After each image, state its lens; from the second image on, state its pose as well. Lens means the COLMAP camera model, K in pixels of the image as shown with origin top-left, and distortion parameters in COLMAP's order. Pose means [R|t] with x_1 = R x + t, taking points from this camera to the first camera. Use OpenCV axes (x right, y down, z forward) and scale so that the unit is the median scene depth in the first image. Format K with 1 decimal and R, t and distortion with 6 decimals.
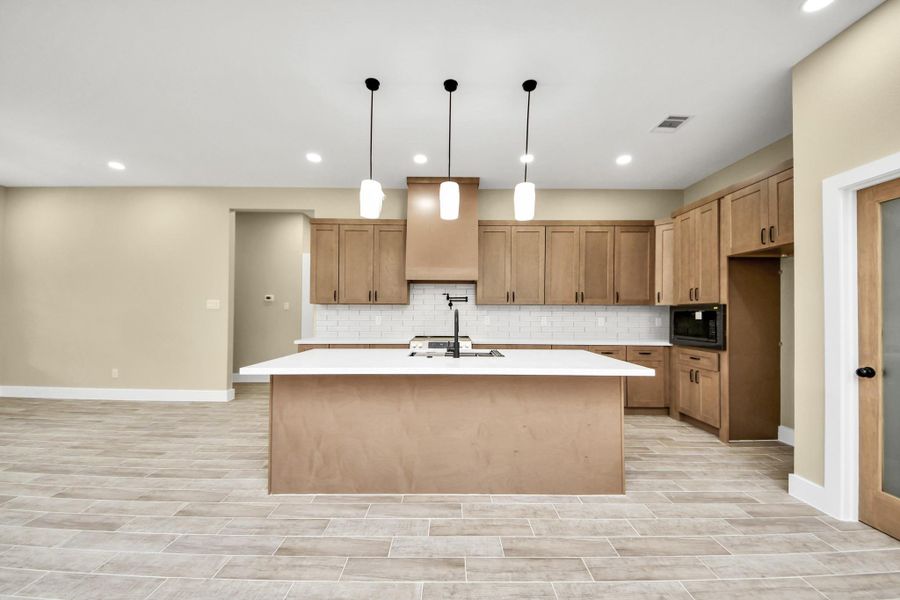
lens RADIAL K [[325.5, 0, 457.5], [0, 325.5, 304.0], [0, 0, 1]] dist [0.004521, -0.008195]
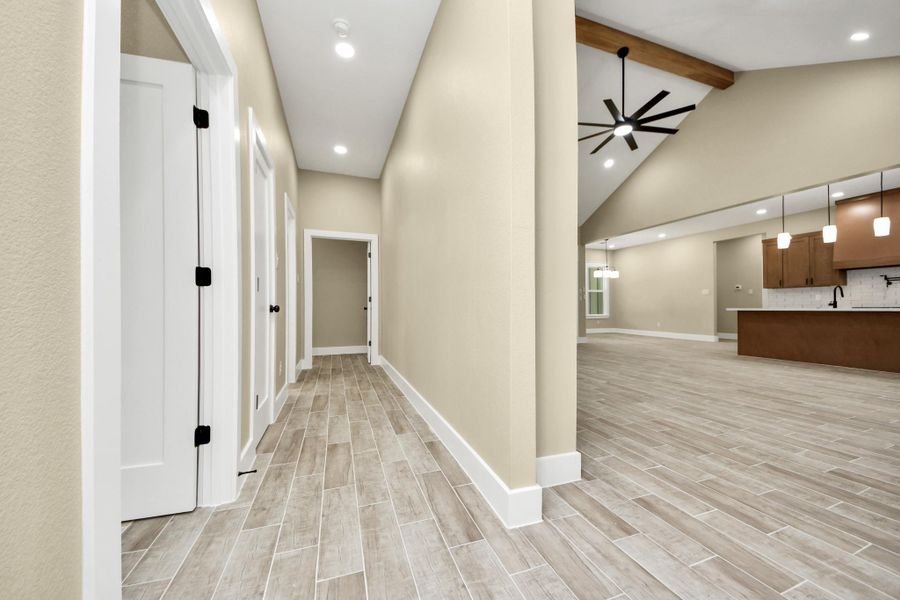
lens RADIAL K [[325.5, 0, 463.1], [0, 325.5, 300.6], [0, 0, 1]] dist [0.004521, -0.008195]
pose [[0.334294, -0.017031, -0.942315, 0.672034], [0.023244, 0.999682, -0.009822, 0.048191], [0.942182, -0.018620, 0.334584, -1.139655]]
